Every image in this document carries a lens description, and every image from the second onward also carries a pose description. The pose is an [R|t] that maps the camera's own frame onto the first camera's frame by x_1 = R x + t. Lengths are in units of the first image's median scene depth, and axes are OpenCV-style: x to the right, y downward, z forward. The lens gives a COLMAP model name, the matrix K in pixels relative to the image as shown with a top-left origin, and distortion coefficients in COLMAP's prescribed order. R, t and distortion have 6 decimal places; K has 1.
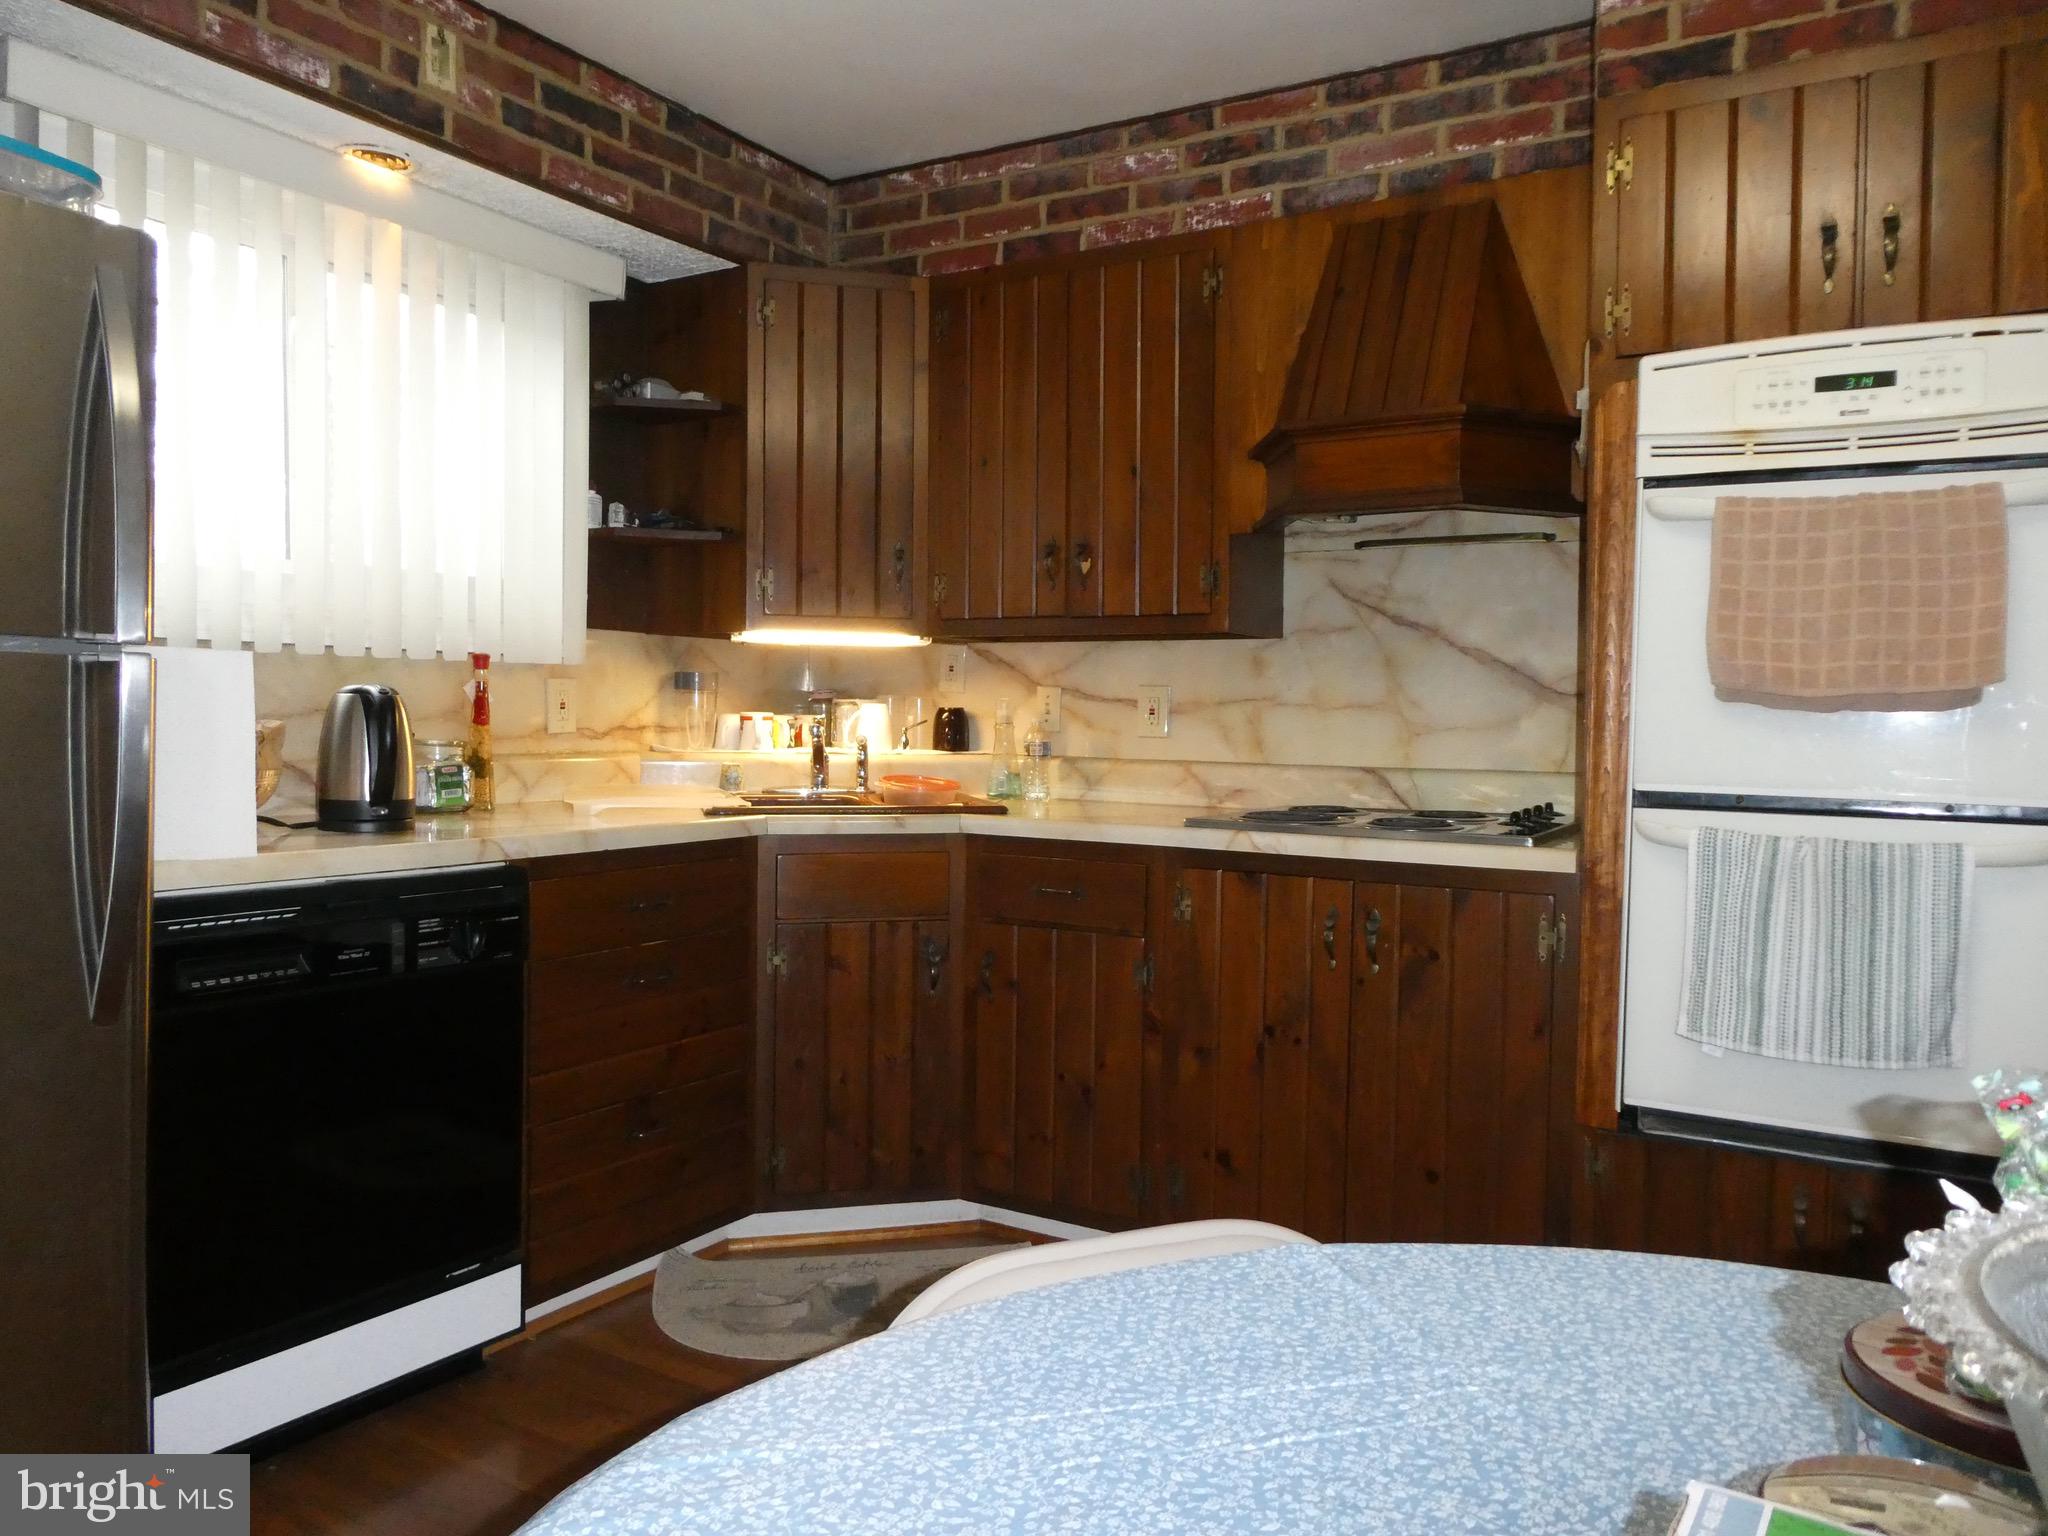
lens RADIAL K [[1471.8, 0, 1031.4], [0, 1471.8, 766.3], [0, 0, 1]] dist [0.005508, -0.008653]
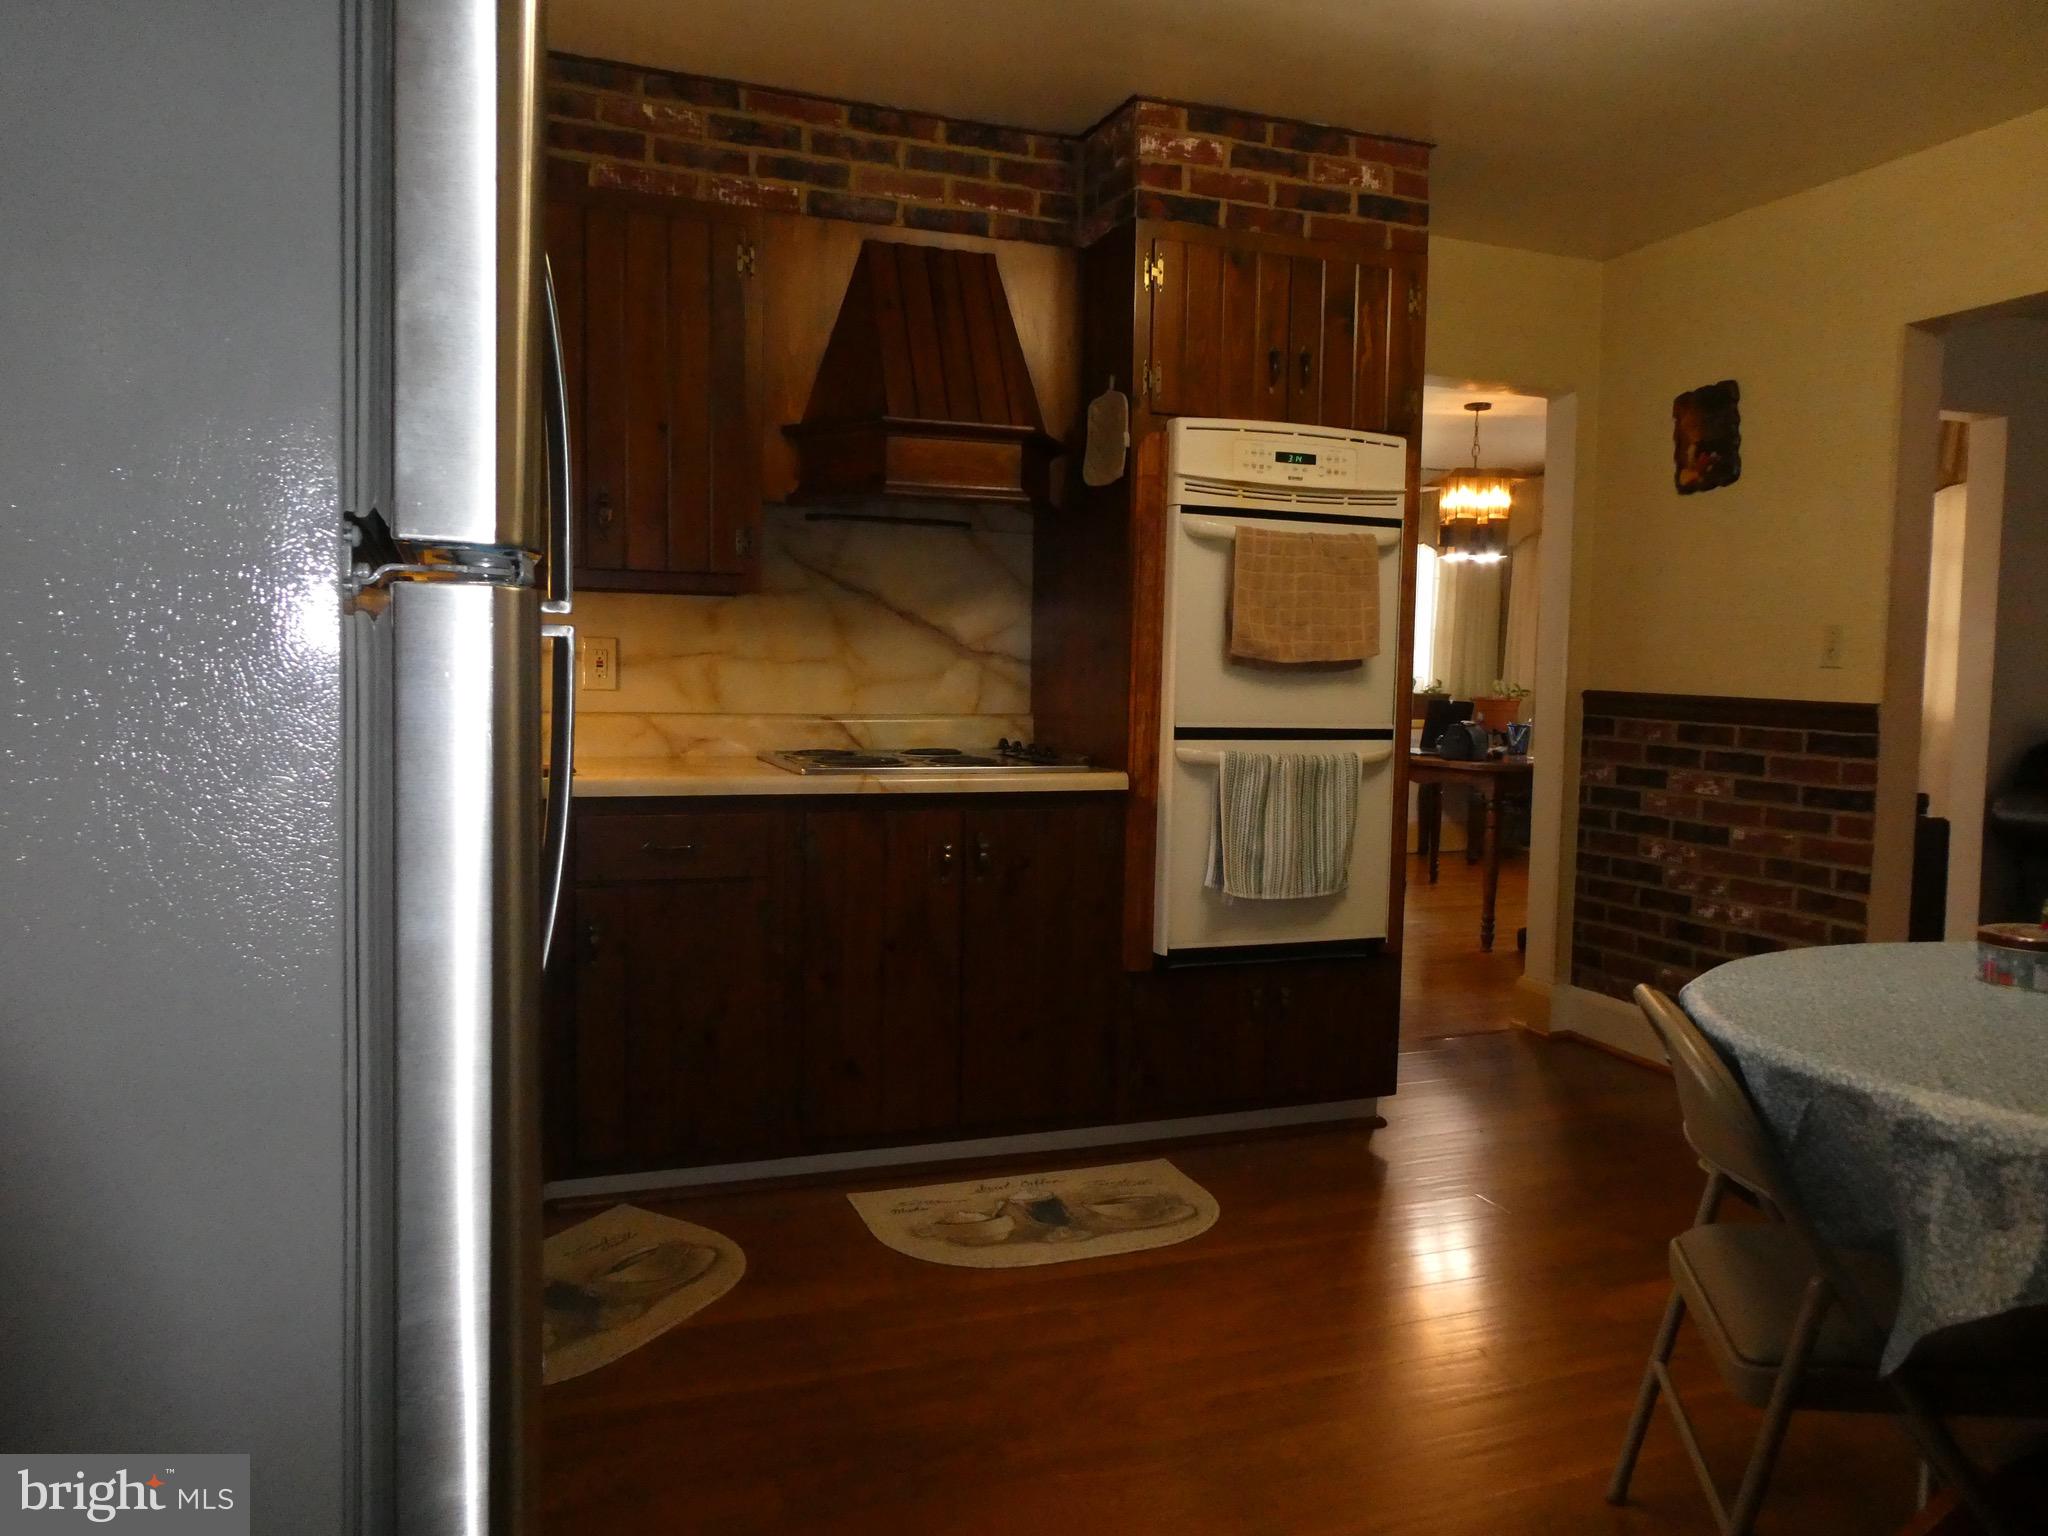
lens RADIAL K [[1471.8, 0, 1023.5], [0, 1471.8, 758.1], [0, 0, 1]] dist [0.005508, -0.008653]
pose [[0.621074, -0.051627, 0.782050, -0.613337], [0.017010, 0.998481, 0.052405, -0.024324], [-0.783567, -0.019245, 0.621009, 0.188862]]
